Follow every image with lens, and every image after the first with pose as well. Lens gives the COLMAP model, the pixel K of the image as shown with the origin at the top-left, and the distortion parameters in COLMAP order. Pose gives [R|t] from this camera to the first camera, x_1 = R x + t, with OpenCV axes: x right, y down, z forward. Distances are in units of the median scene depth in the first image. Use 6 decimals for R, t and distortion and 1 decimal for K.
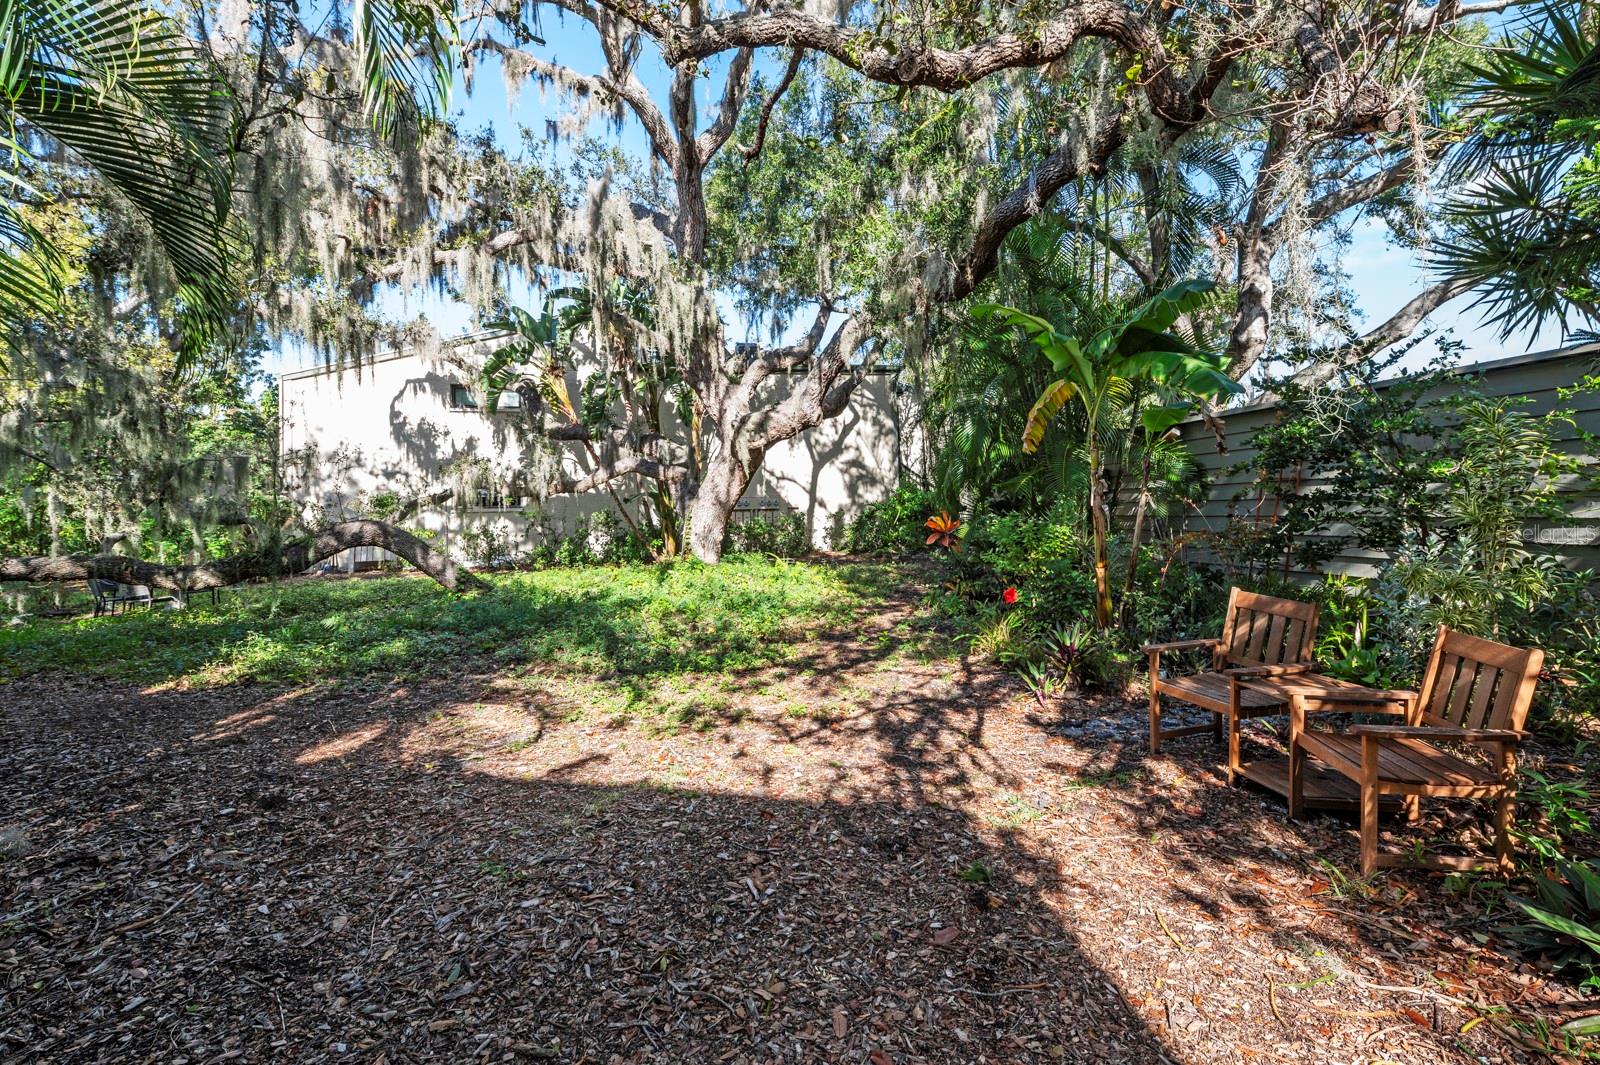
lens RADIAL K [[716.5, 0, 800.3], [0, 716.5, 526.8], [0, 0, 1]] dist [0.017335, -0.006987]
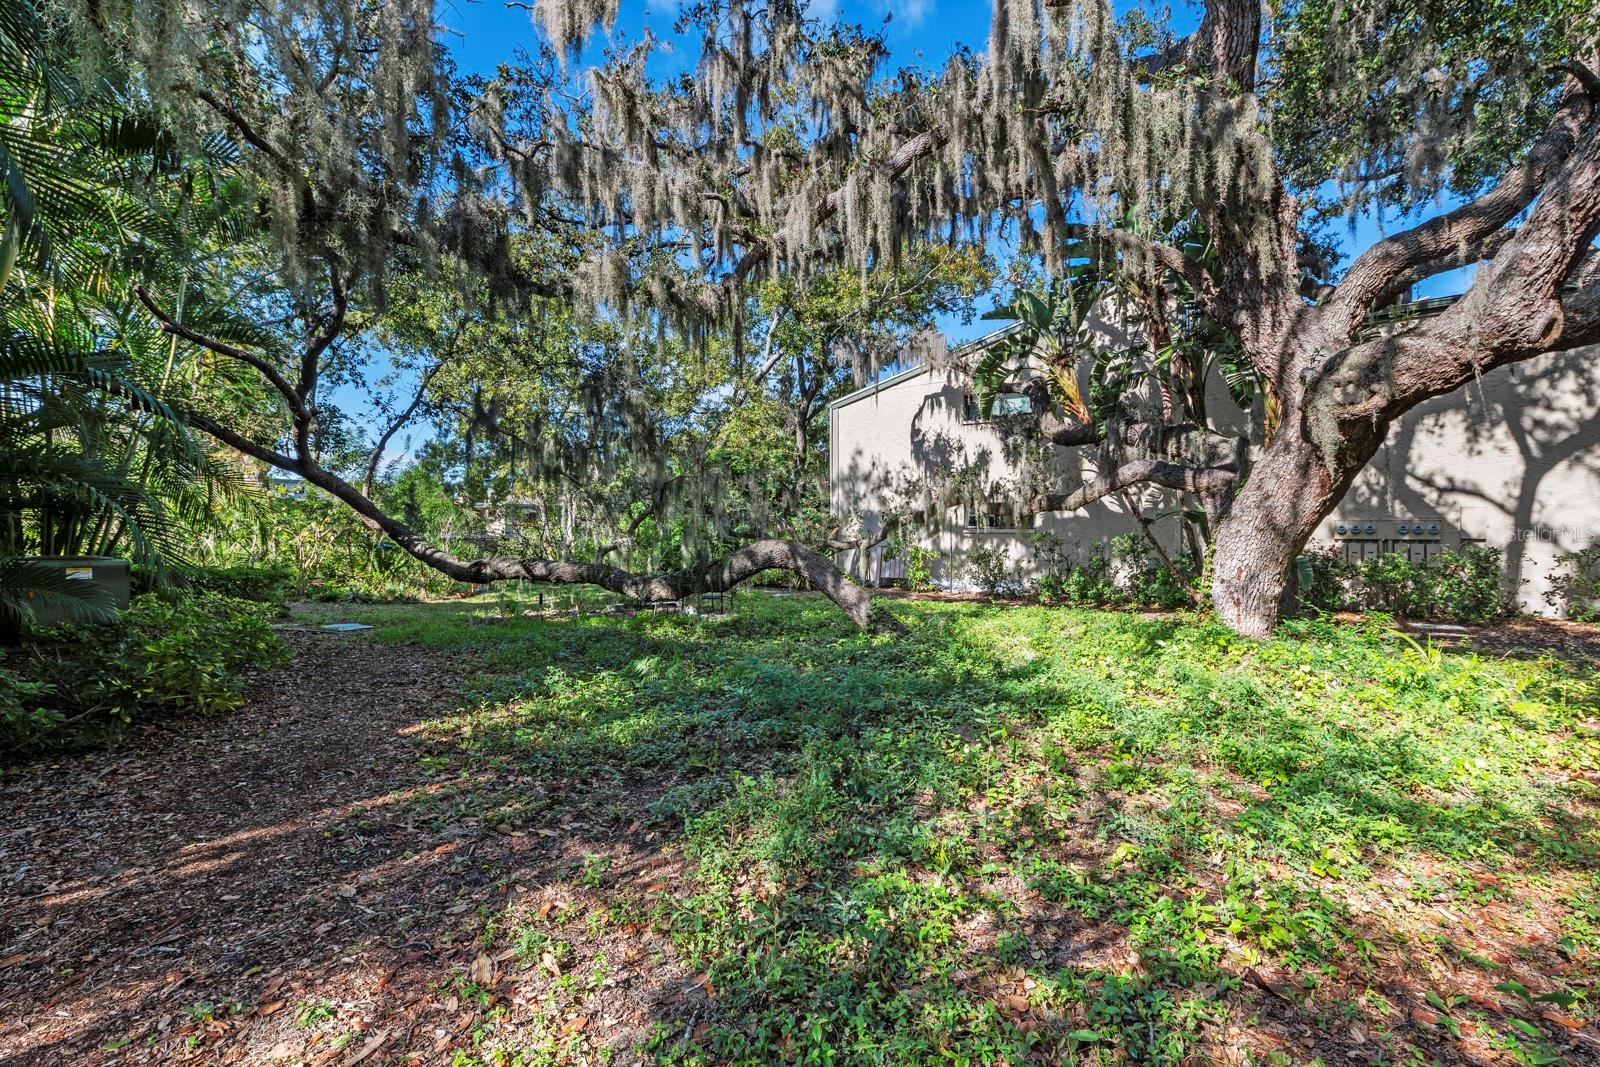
lens RADIAL K [[683.7, 0, 798.7], [0, 683.7, 538.0], [0, 0, 1]] dist [0.001829, -0.000791]
pose [[0.700119, 0.032489, -0.713287, 0.003914], [-0.041755, 0.999118, 0.004524, -0.008816], [0.712804, 0.026616, 0.700858, 0.254753]]
